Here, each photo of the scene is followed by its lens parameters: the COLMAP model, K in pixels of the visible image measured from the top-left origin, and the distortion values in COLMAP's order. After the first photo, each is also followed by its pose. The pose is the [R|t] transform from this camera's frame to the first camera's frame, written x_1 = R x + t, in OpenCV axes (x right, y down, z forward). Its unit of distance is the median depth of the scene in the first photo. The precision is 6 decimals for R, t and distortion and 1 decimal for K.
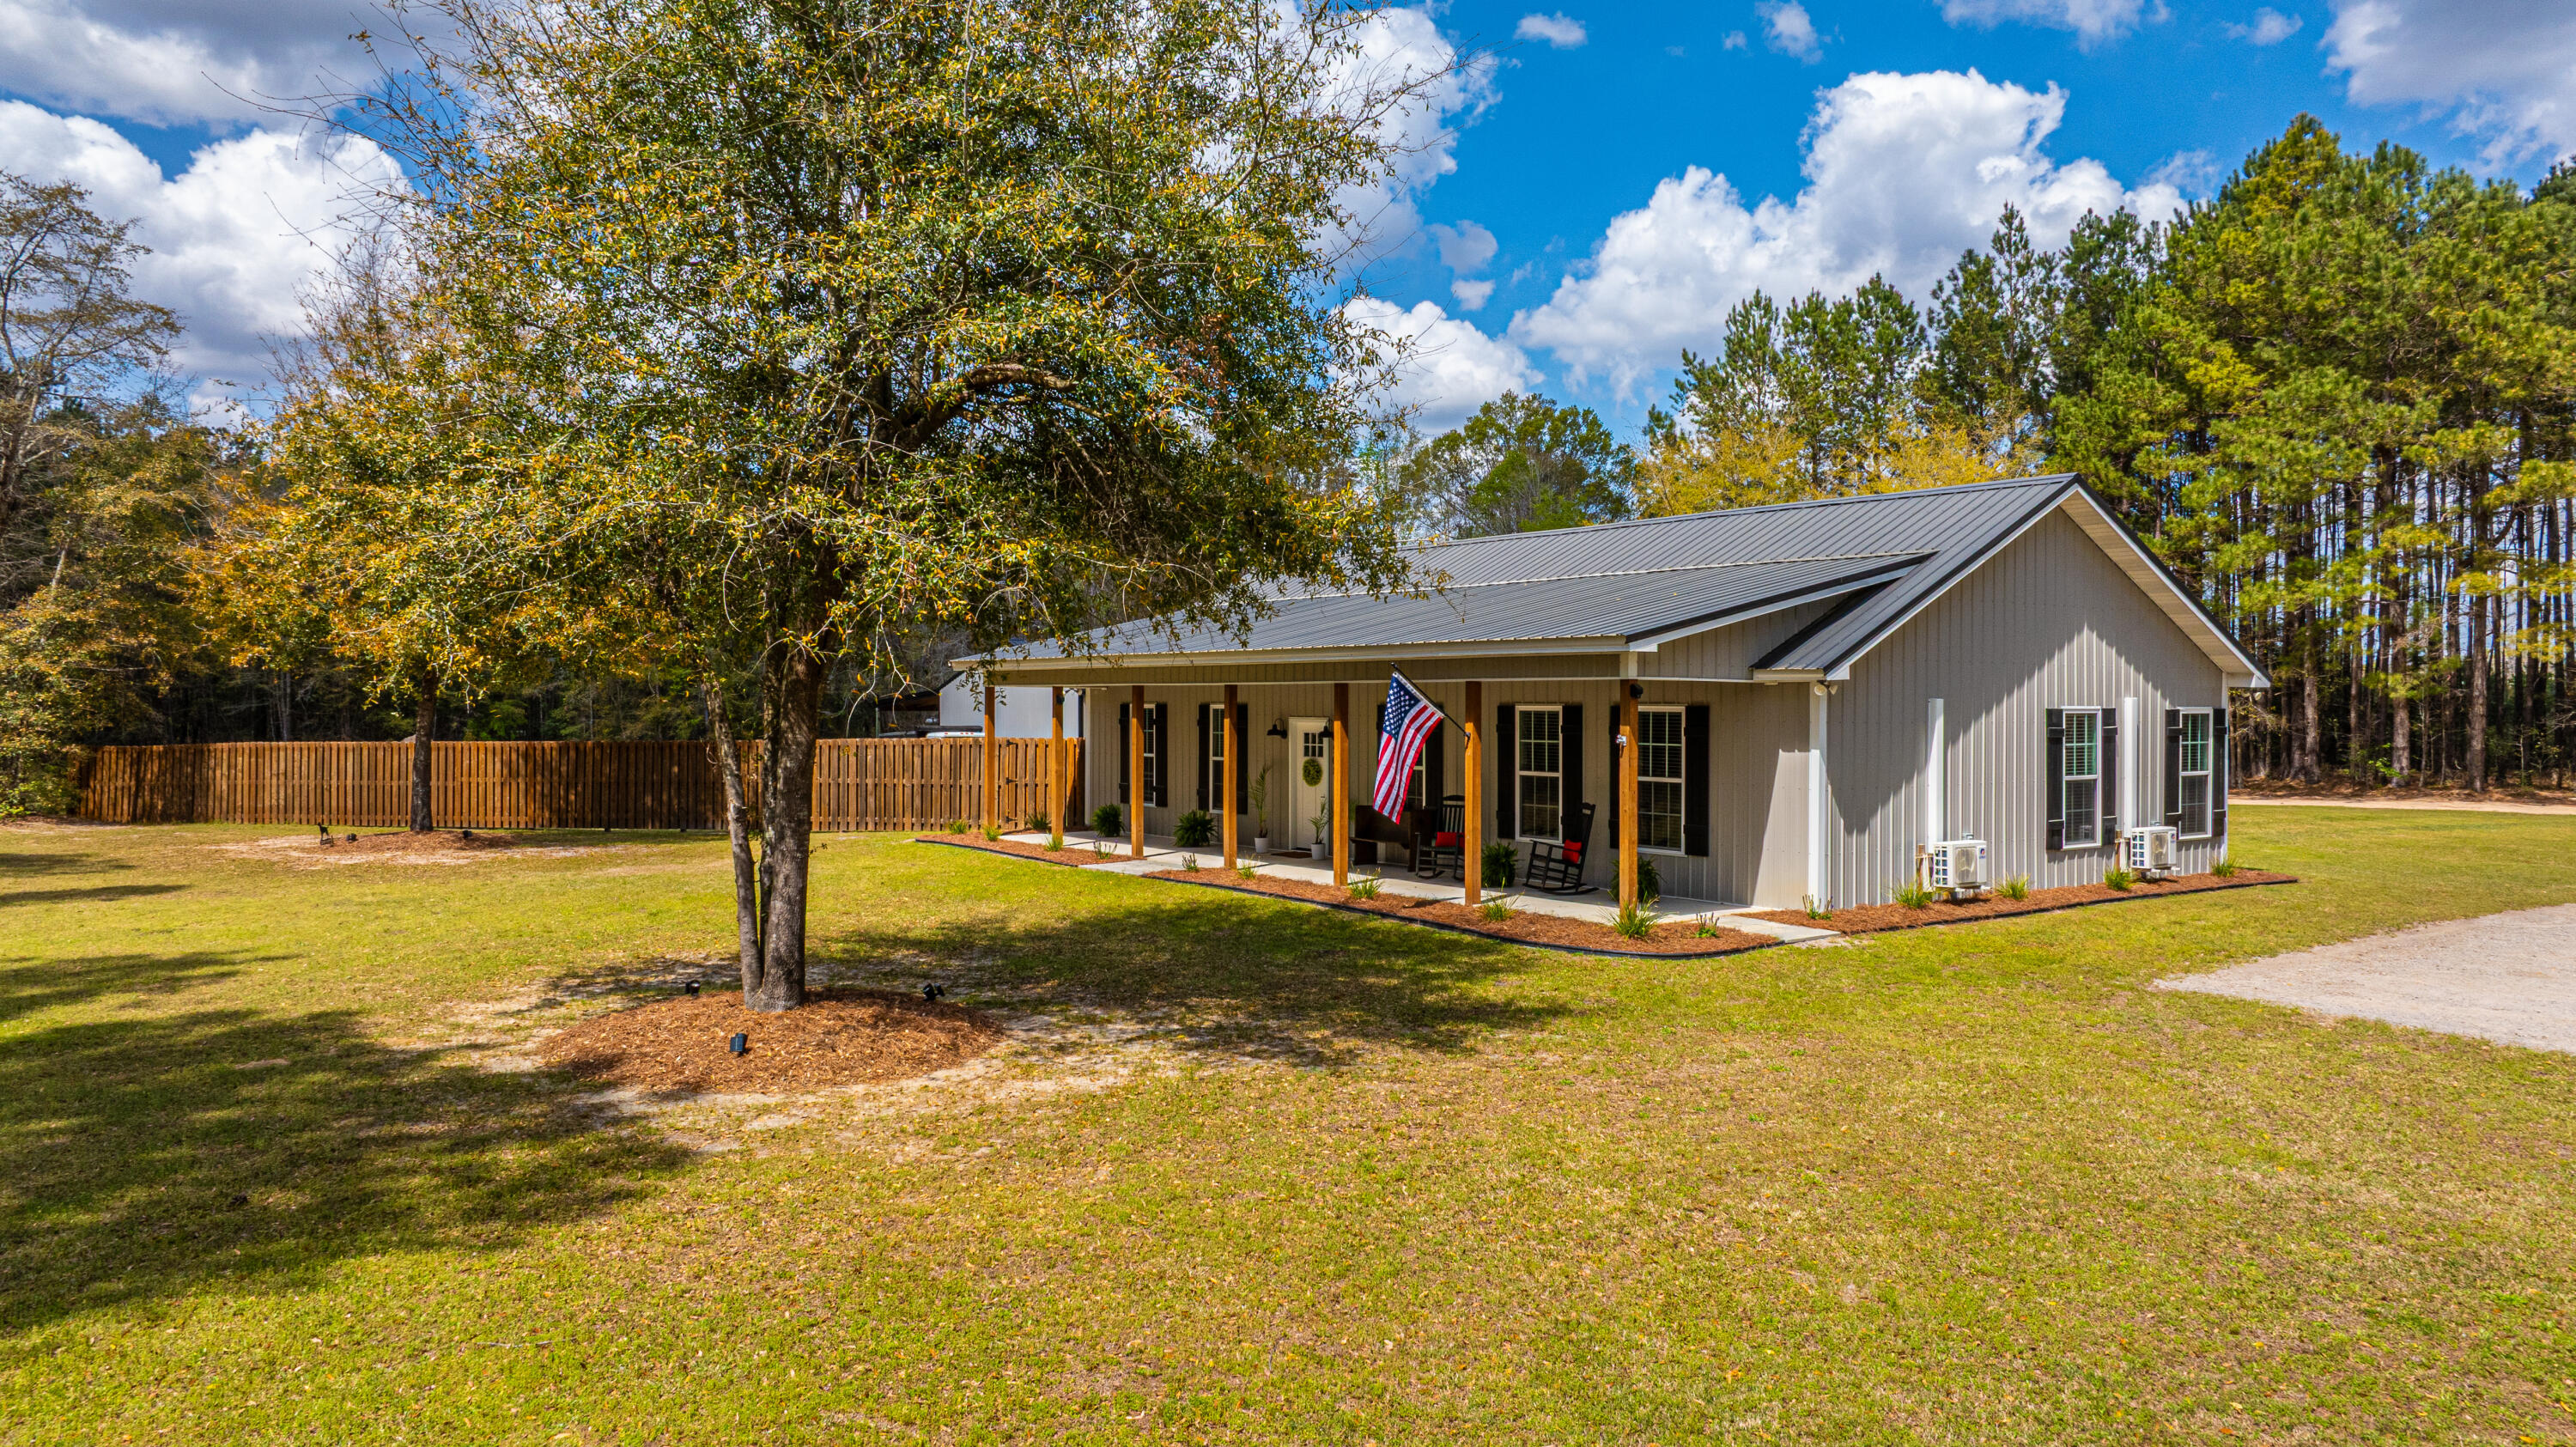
lens RADIAL K [[1860.0, 0, 1288.0], [0, 1860.0, 723.5], [0, 0, 1]] dist [-0.024951, 0.003289]
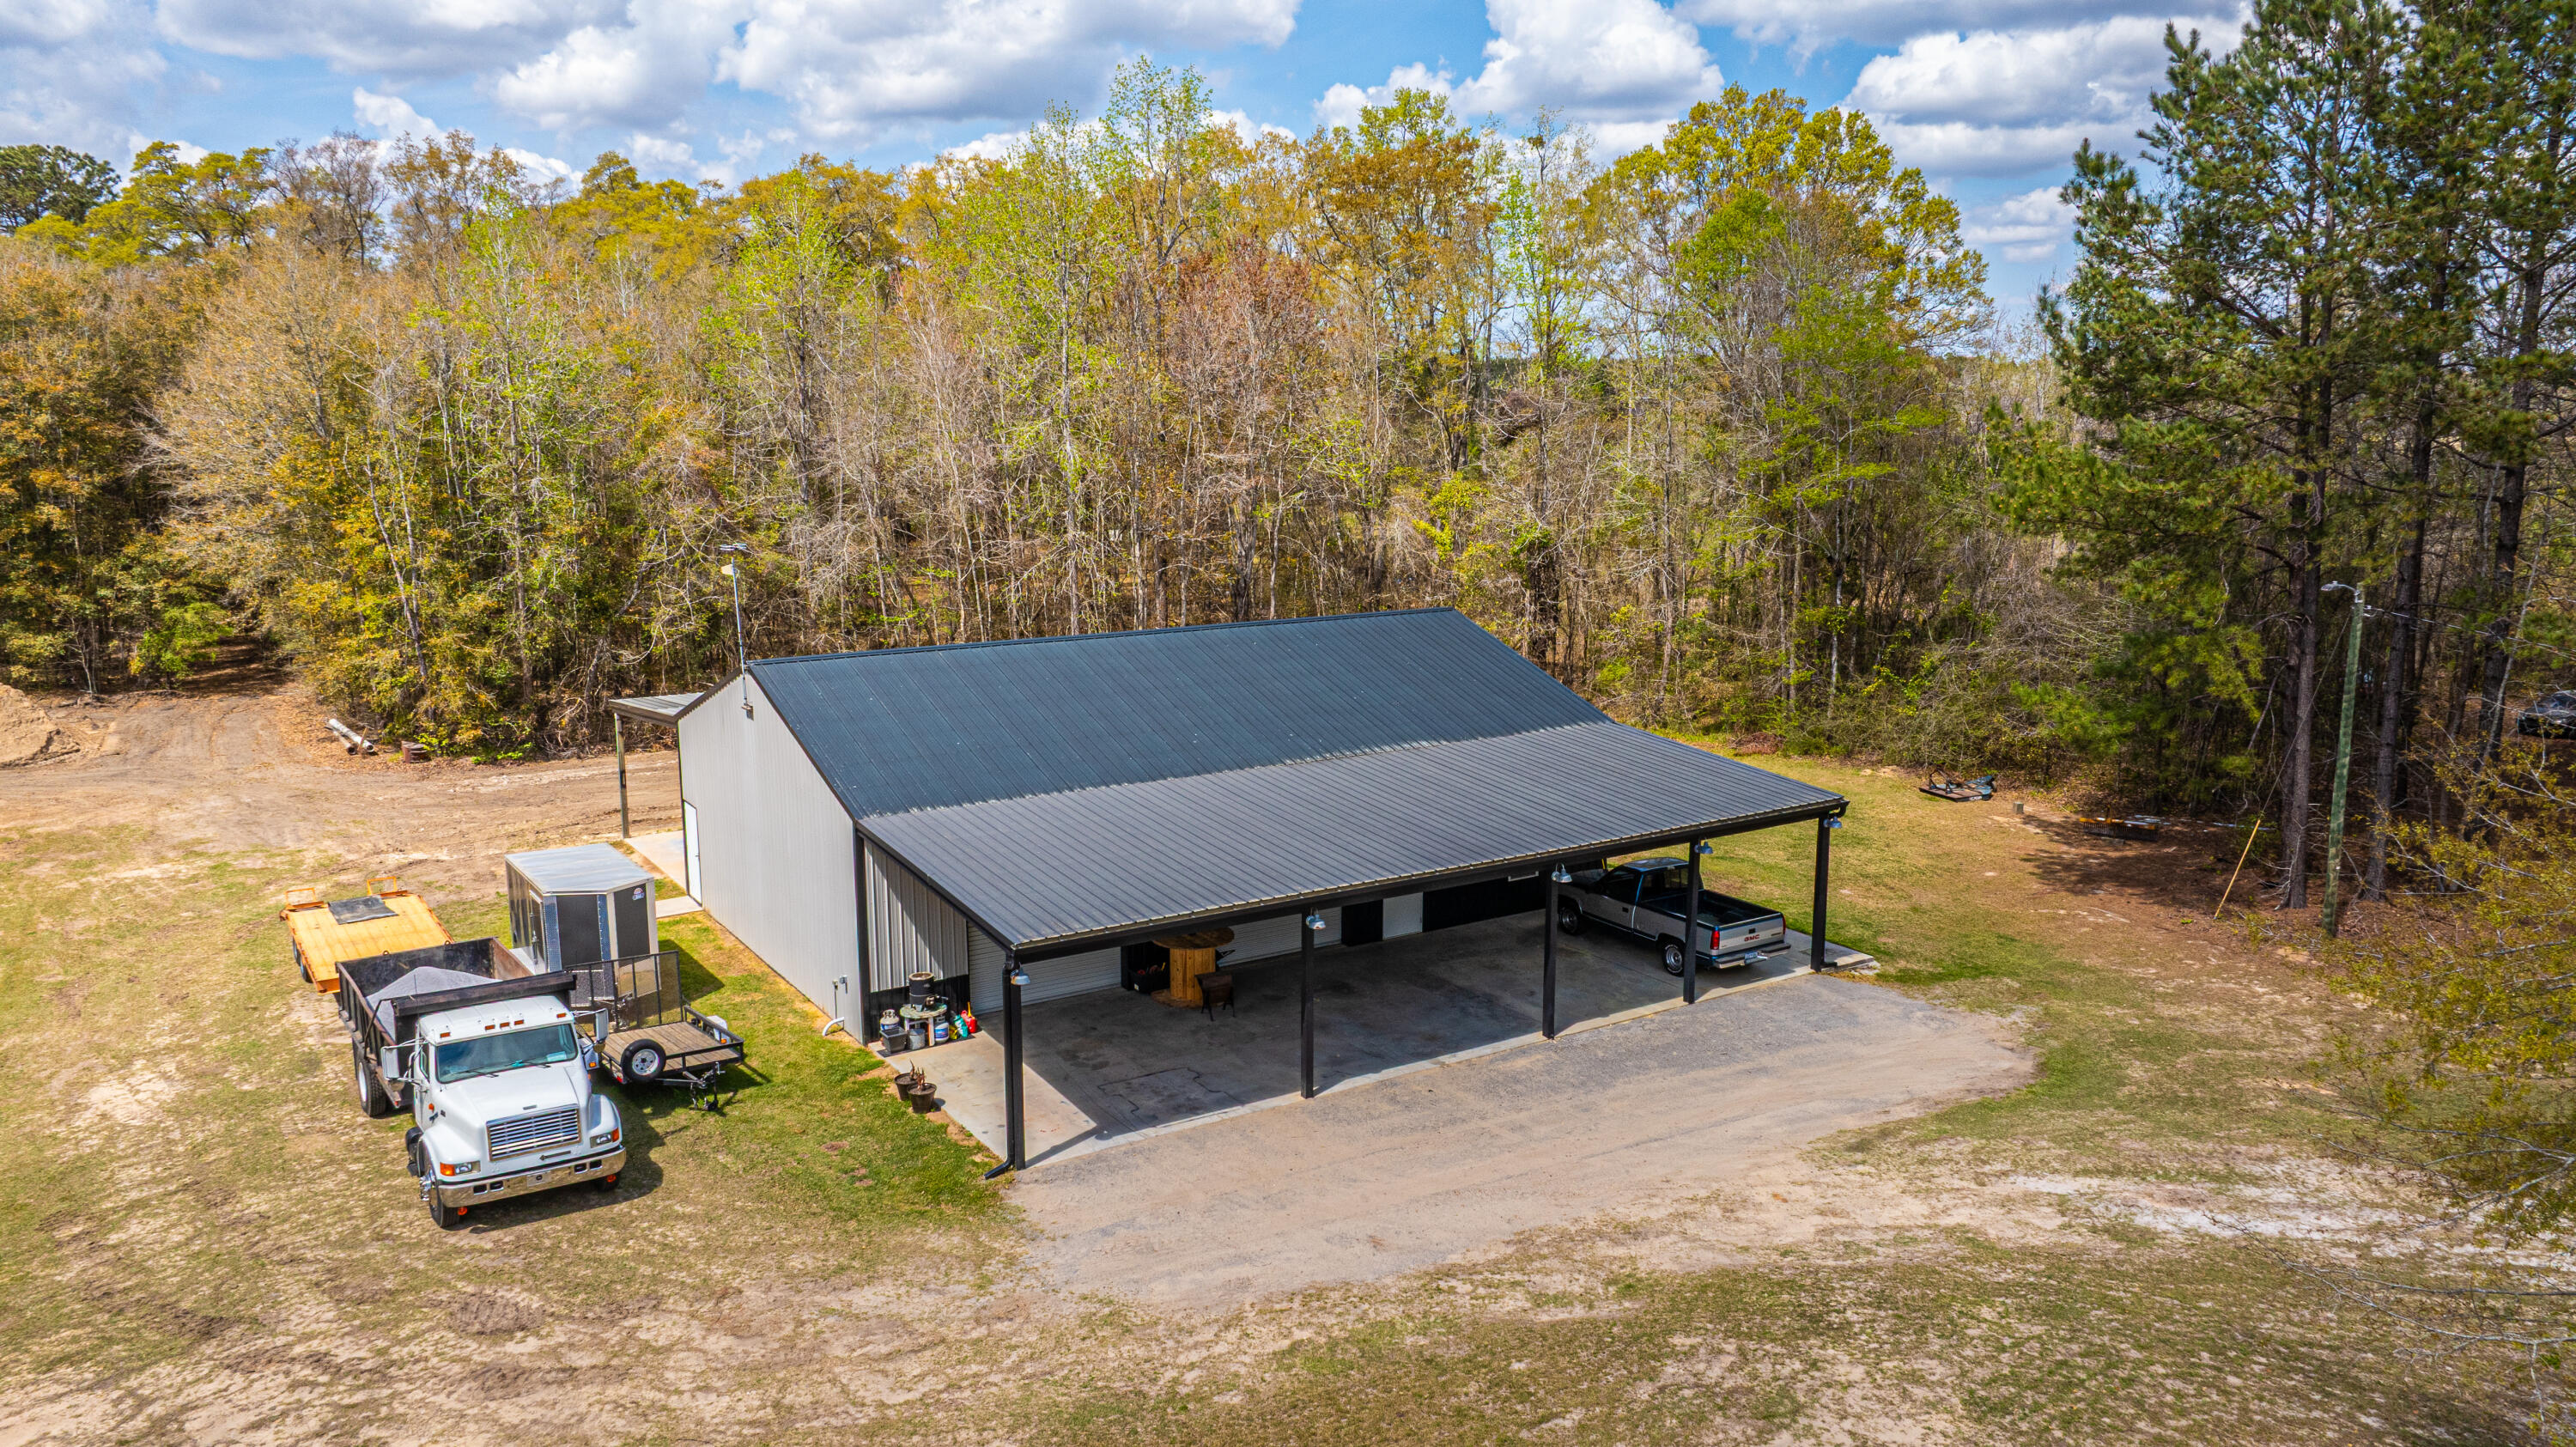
lens RADIAL K [[1860.0, 0, 1288.0], [0, 1860.0, 723.5], [0, 0, 1]] dist [-0.024951, 0.003289]
pose [[0.996791, 0.017841, -0.078034, 0.076162], [-0.004762, 0.986337, 0.164673, -0.313631], [0.079906, -0.163773, 0.983256, 1.505681]]
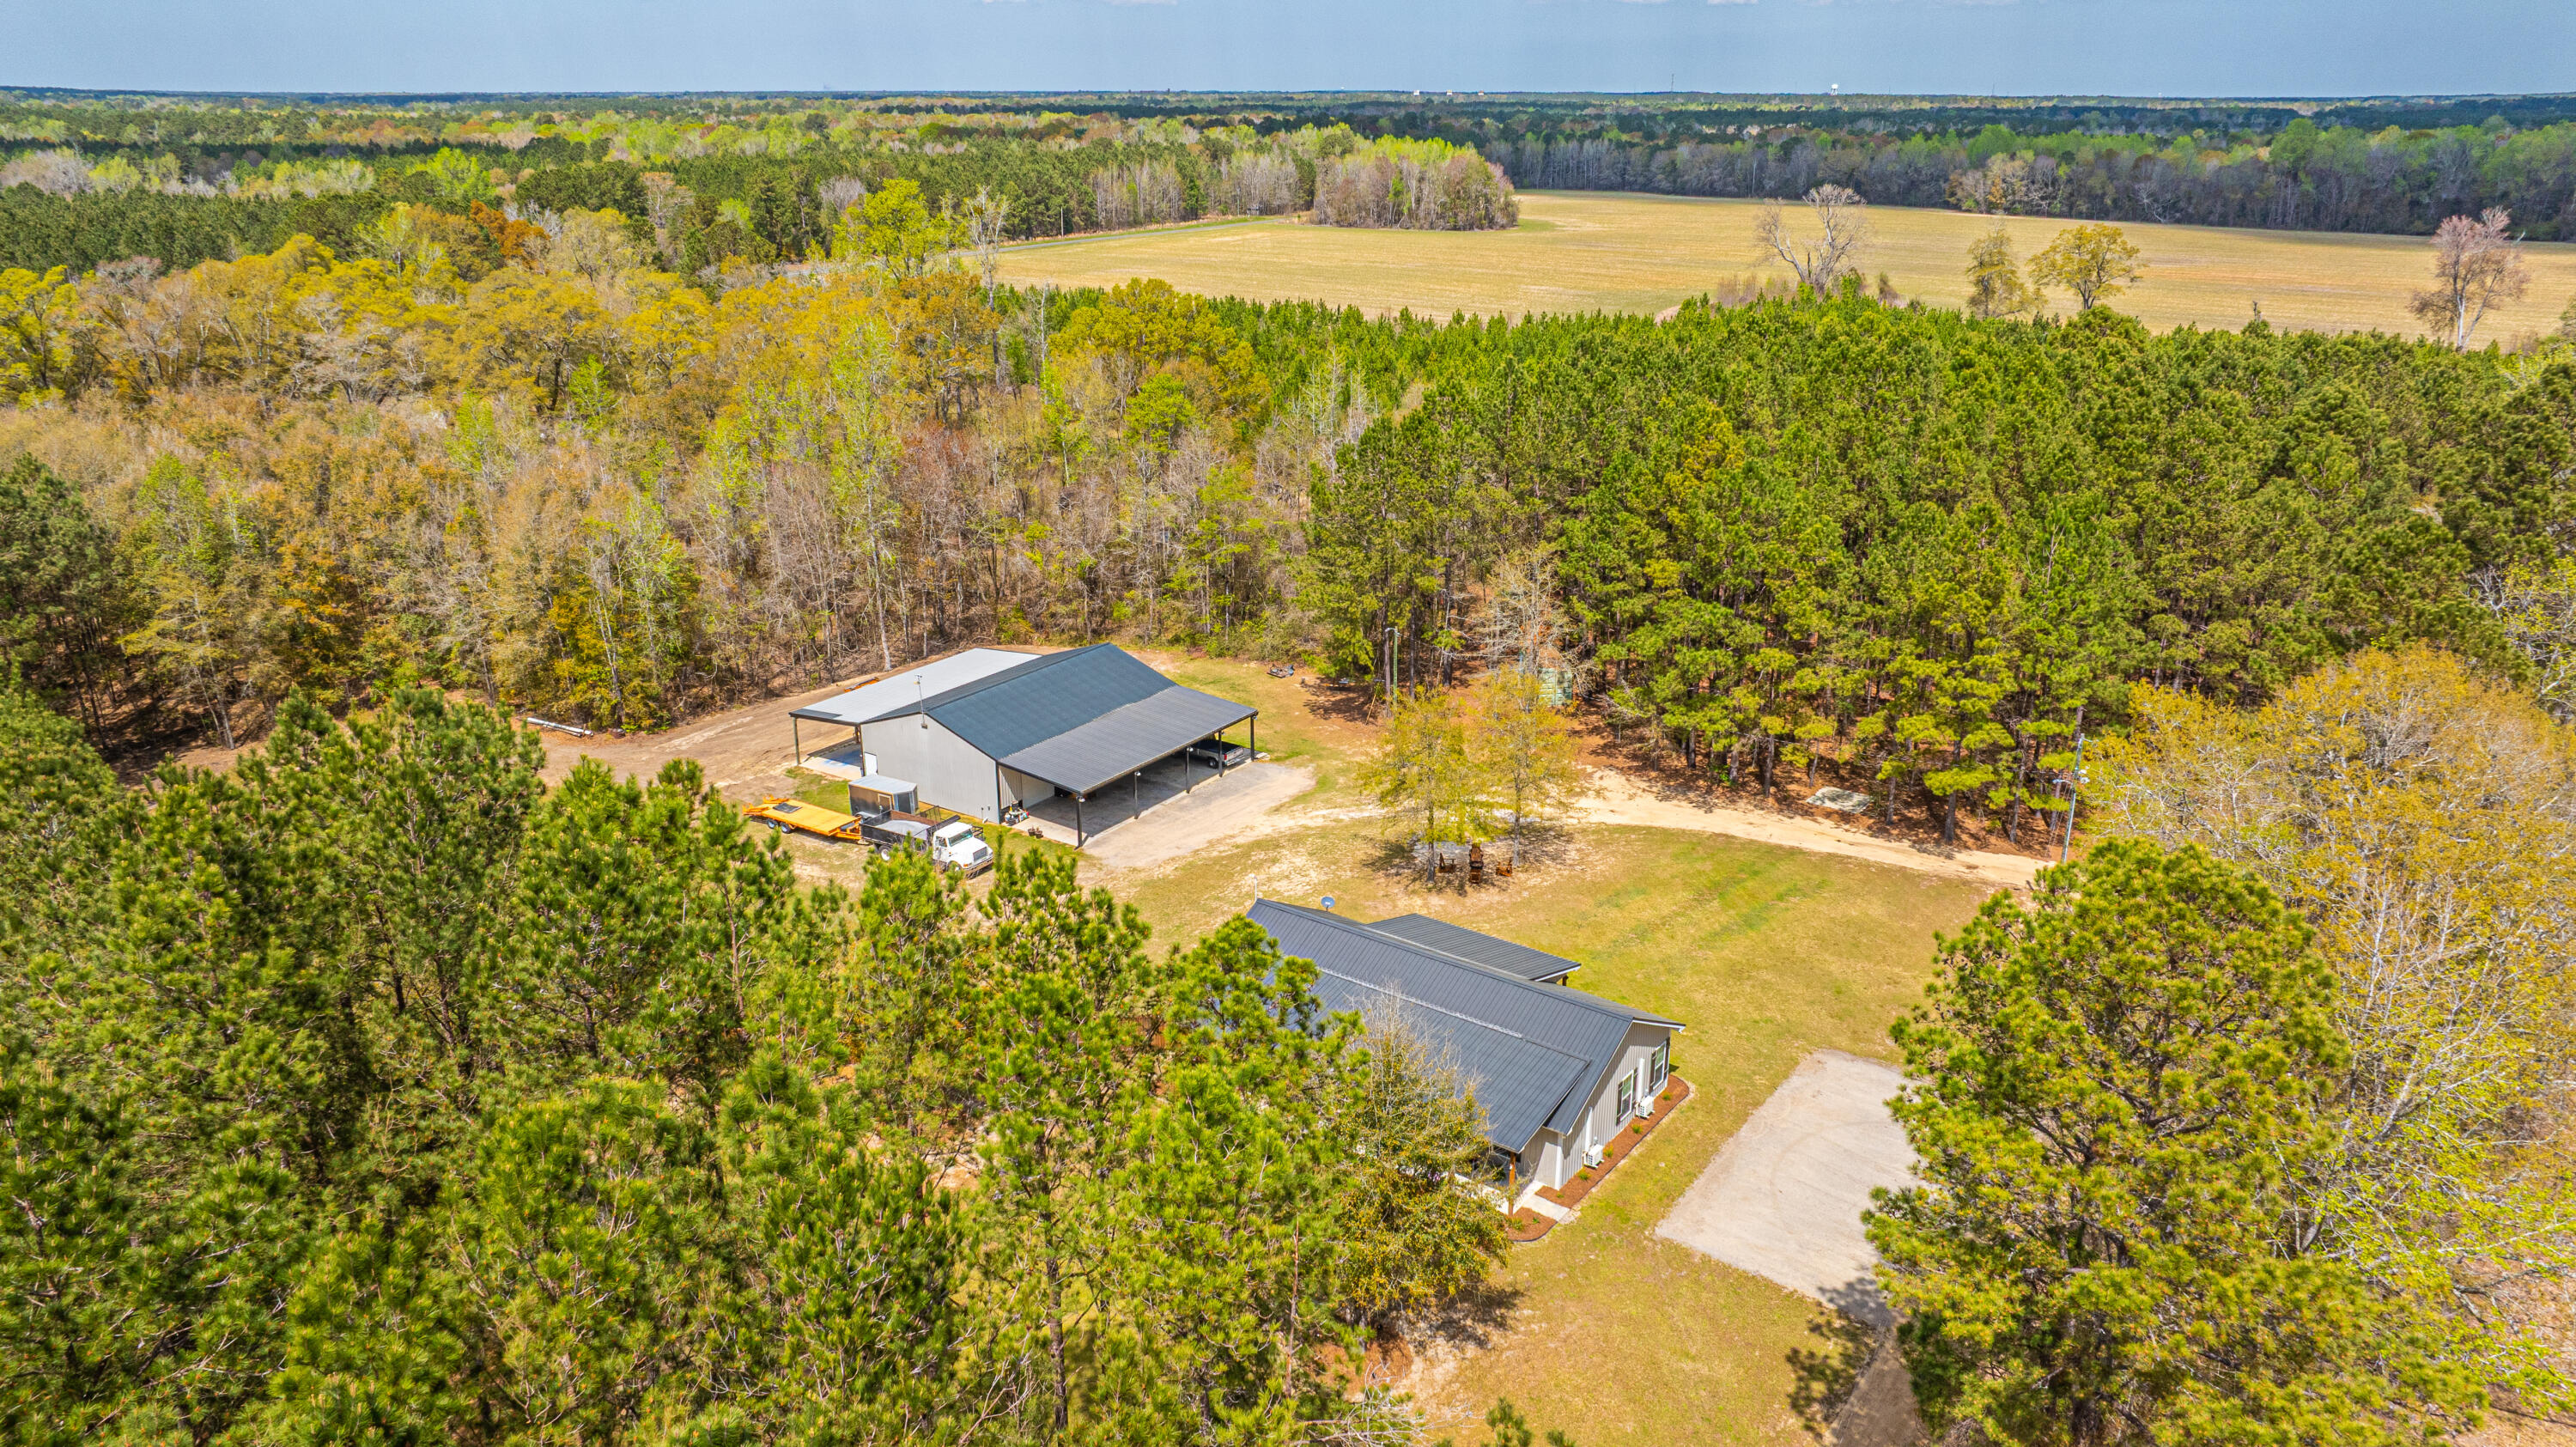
lens RADIAL K [[1865.1, 0, 1288.0], [0, 1865.1, 723.5], [0, 0, 1]] dist [0.002981, 0.000964]
pose [[0.953152, -0.102382, 0.284637, -0.869933], [0.007231, 0.948422, 0.316928, -1.473849], [-0.302404, -0.300023, 0.904731, -1.352984]]
